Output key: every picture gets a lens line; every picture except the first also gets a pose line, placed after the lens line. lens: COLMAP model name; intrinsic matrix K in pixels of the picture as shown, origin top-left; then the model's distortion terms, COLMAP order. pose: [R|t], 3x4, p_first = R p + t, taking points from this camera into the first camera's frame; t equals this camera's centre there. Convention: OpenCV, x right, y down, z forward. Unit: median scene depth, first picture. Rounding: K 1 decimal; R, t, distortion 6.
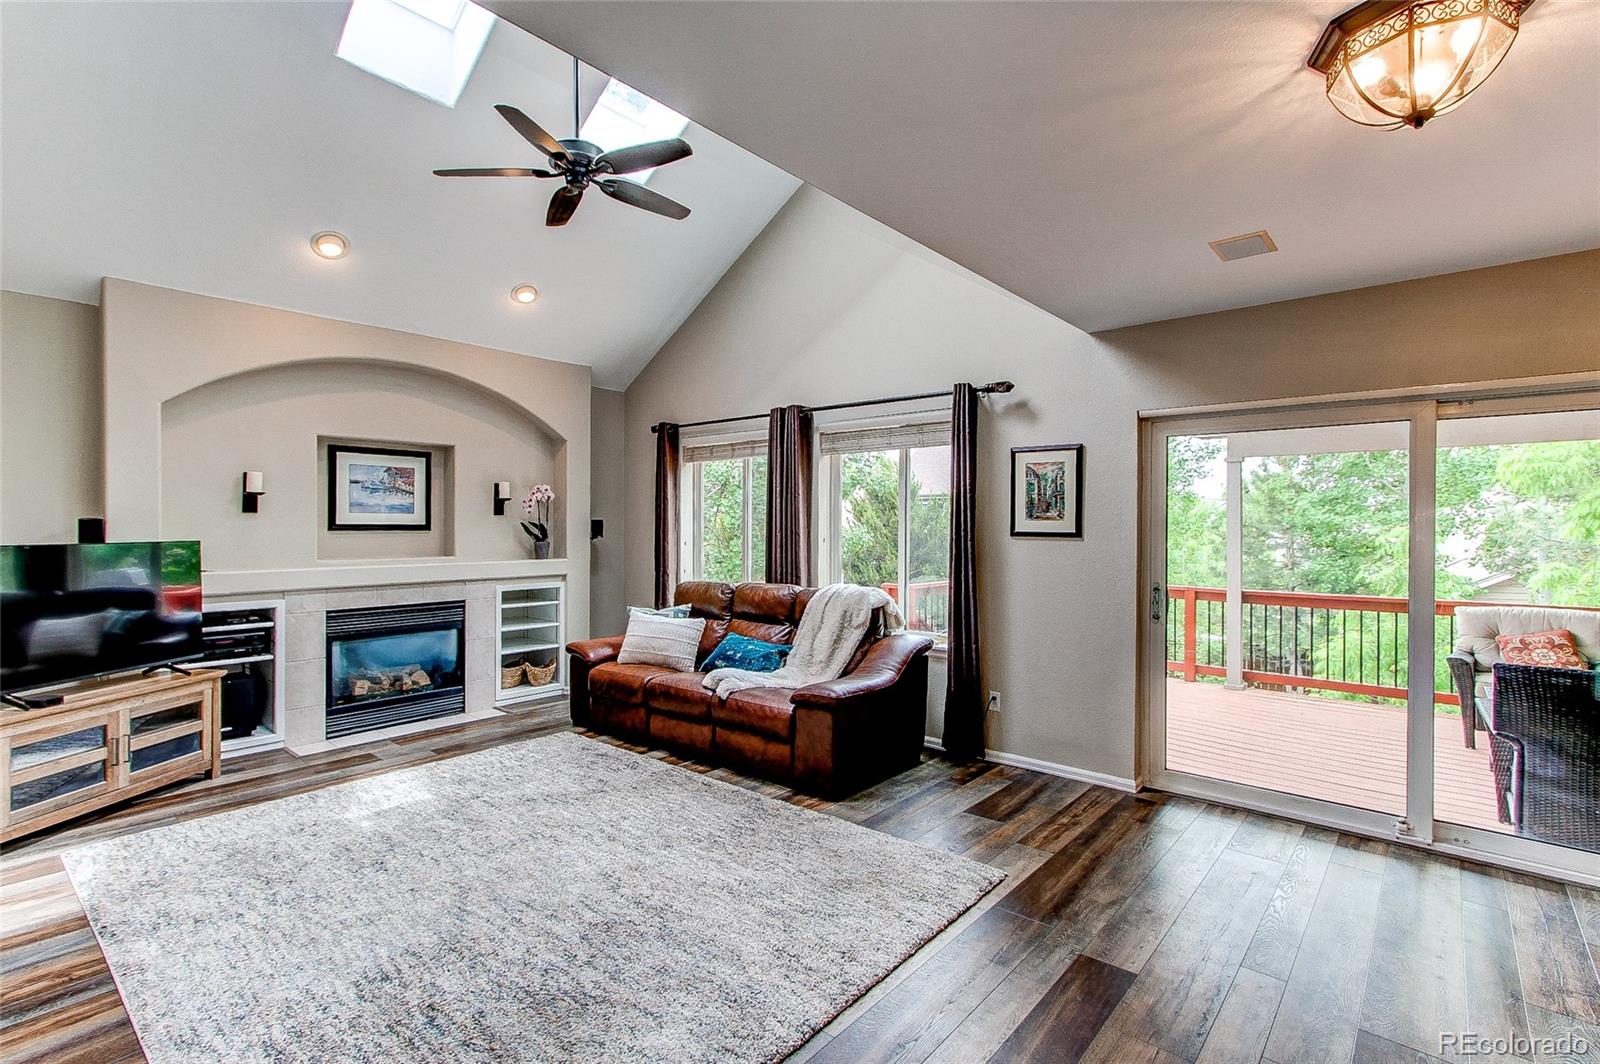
lens RADIAL K [[737.5, 0, 781.1], [0, 737.5, 528.7], [0, 0, 1]] dist [-0.000265, 0.003661]
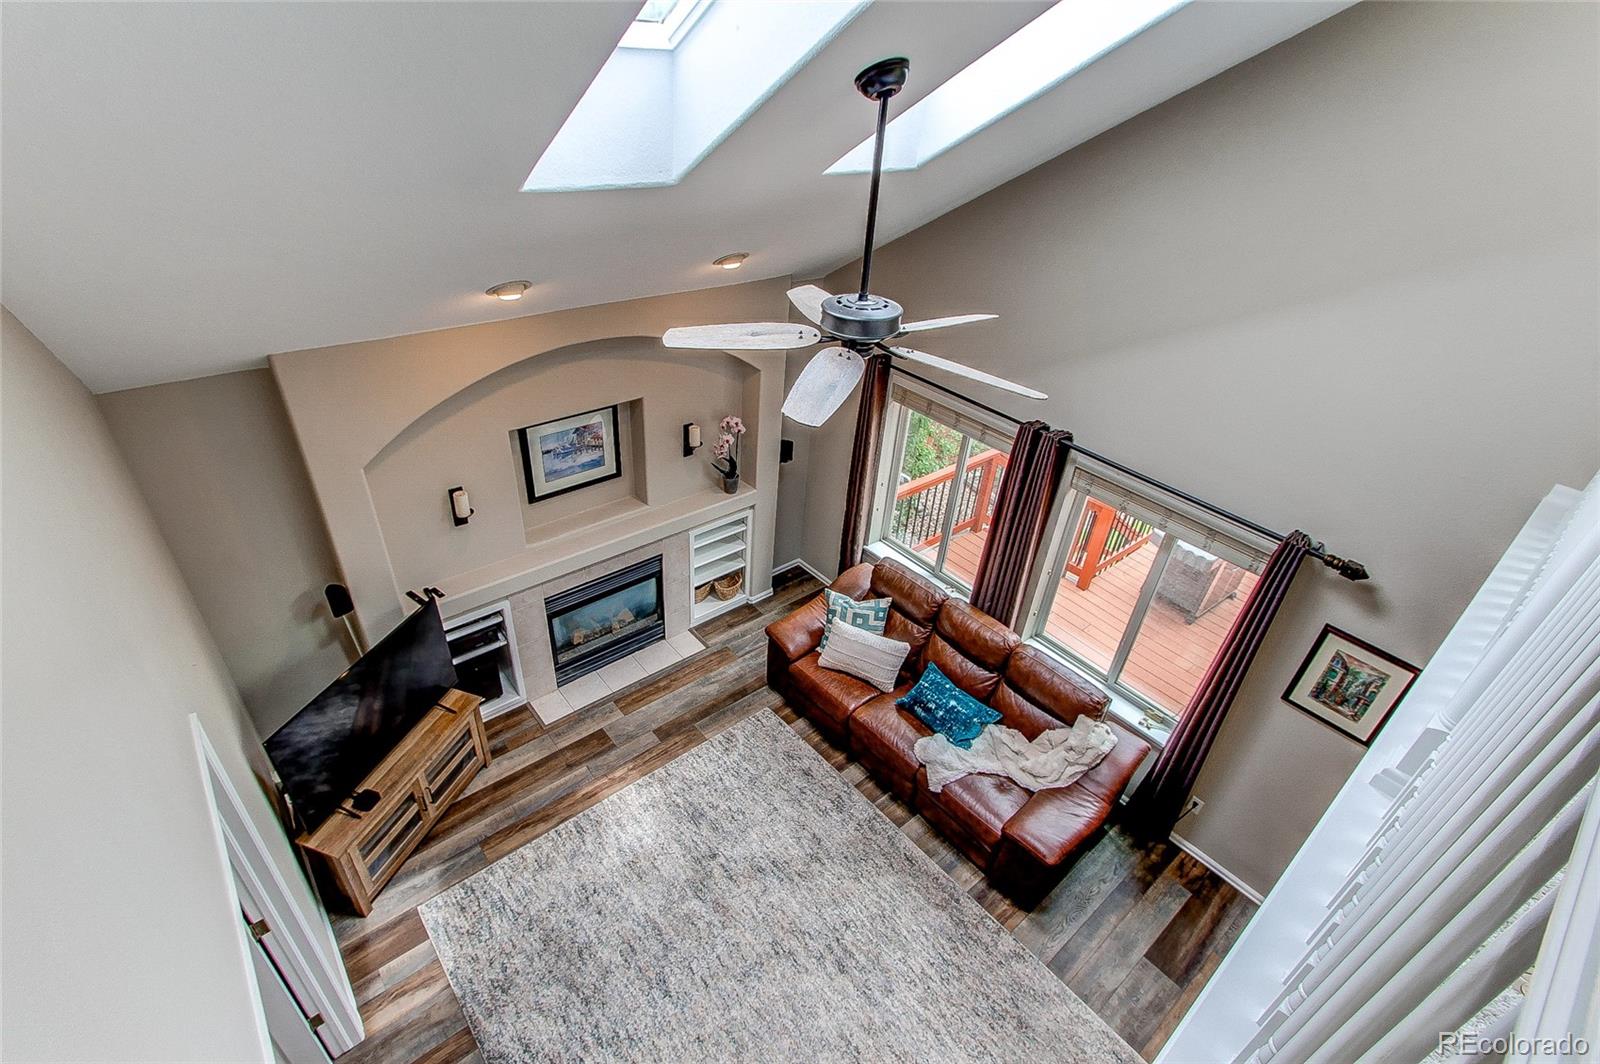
lens RADIAL K [[737.5, 0, 785.8], [0, 737.5, 530.0], [0, 0, 1]] dist [-0.000265, 0.003661]
pose [[0.986688, 0.128762, -0.099331, -0.206442], [-0.055687, 0.841396, 0.537542, -0.577829], [0.152792, -0.524855, 0.837366, 0.255245]]
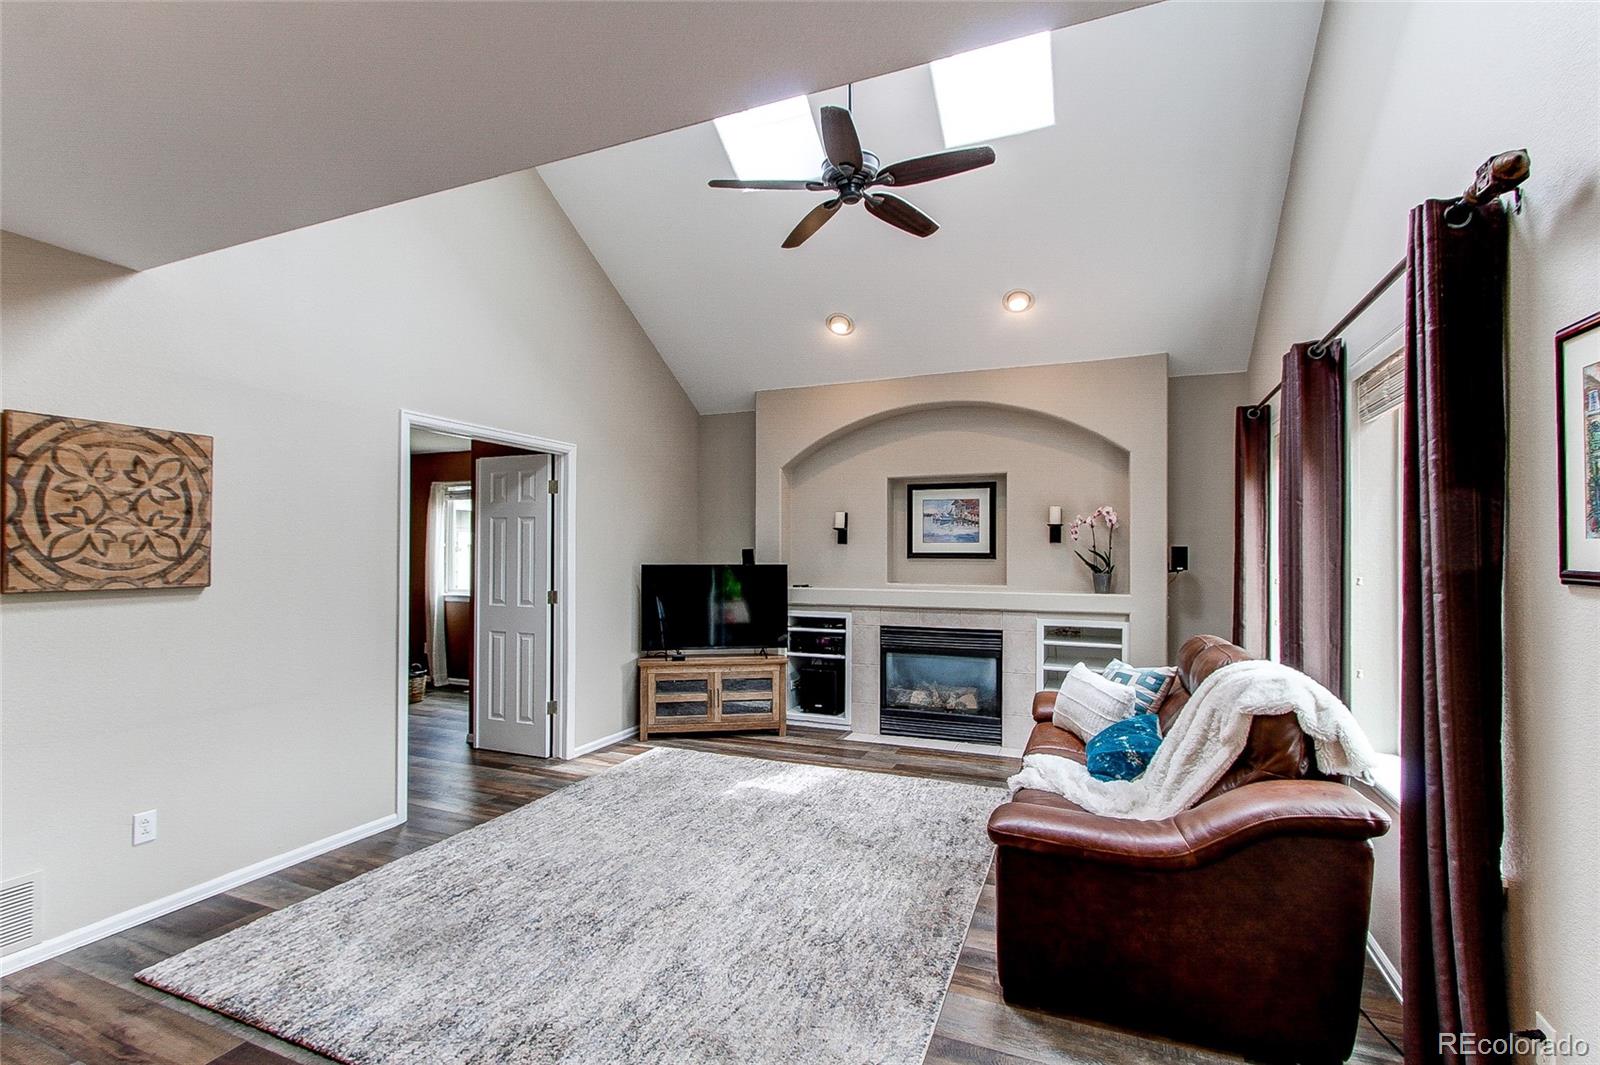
lens RADIAL K [[737.5, 0, 793.3], [0, 737.5, 542.7], [0, 0, 1]] dist [-0.000265, 0.003661]
pose [[0.318087, -0.014593, -0.947949, 0.499077], [-0.005984, 0.999831, -0.017400, -0.000746], [0.948043, 0.011208, 0.317946, 0.520252]]
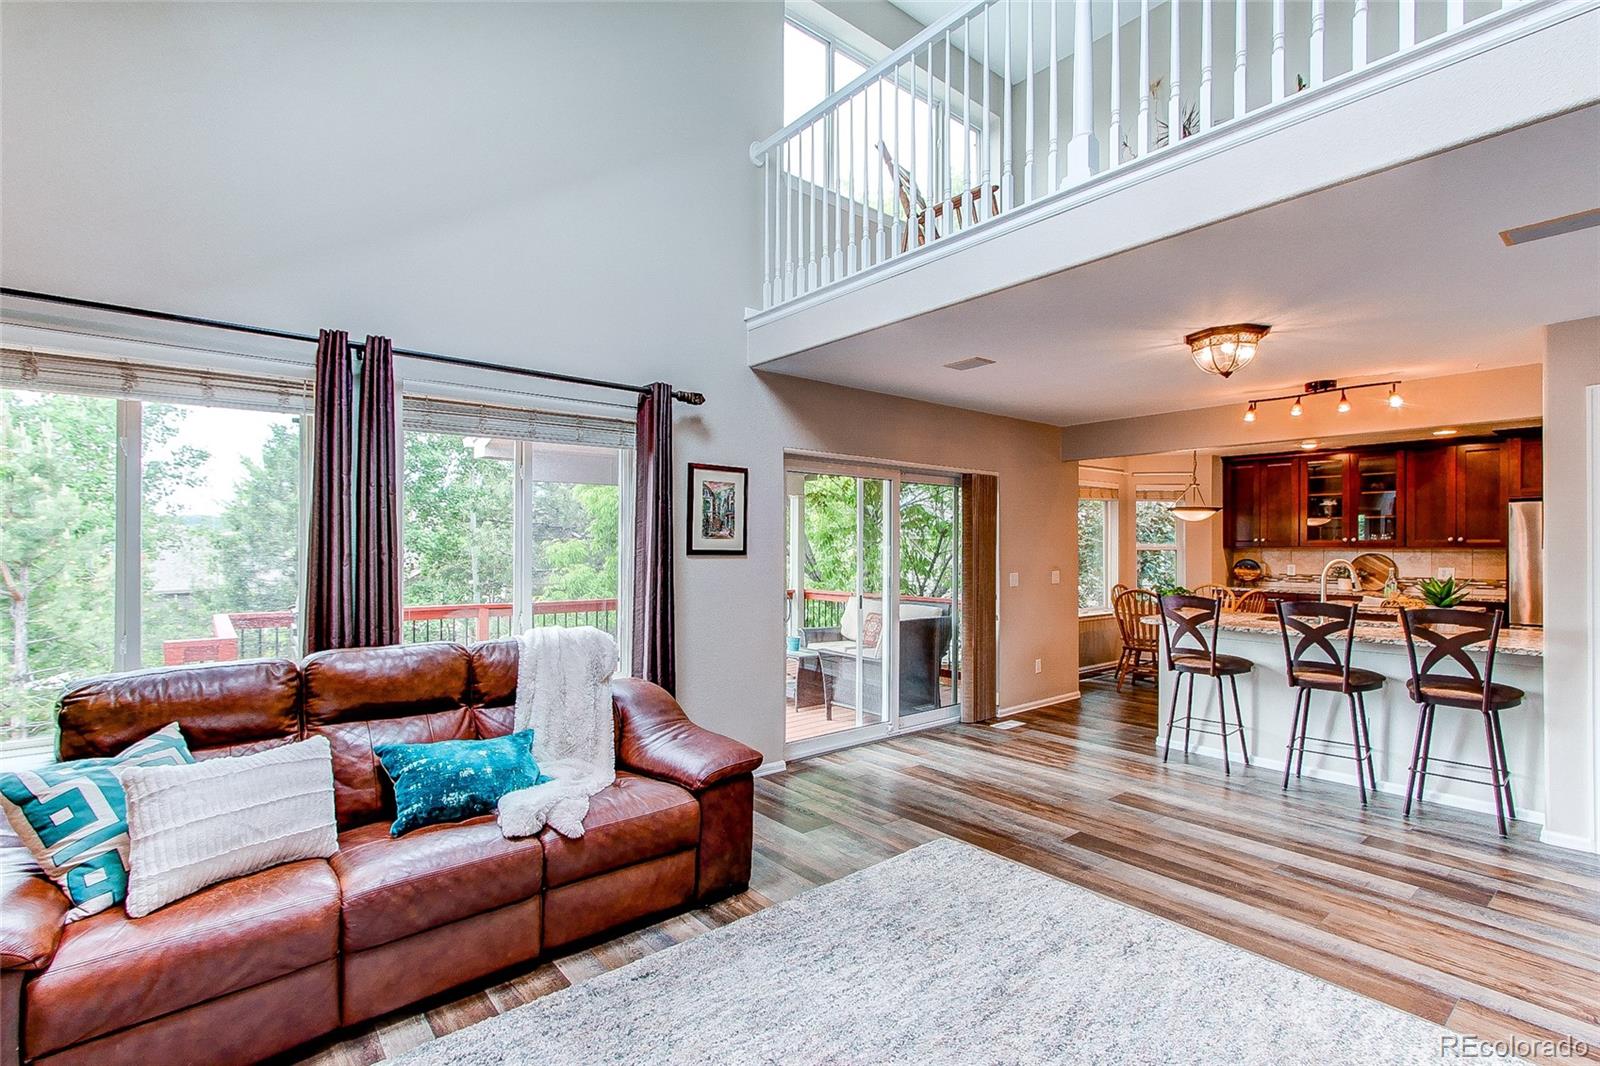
lens RADIAL K [[737.5, 0, 782.1], [0, 737.5, 541.4], [0, 0, 1]] dist [-0.000265, 0.003661]
pose [[0.168365, 0.002777, 0.985721, -0.584215], [0.002853, 0.999990, -0.003304, -0.003428], [-0.985721, 0.003369, 0.168355, 0.681697]]
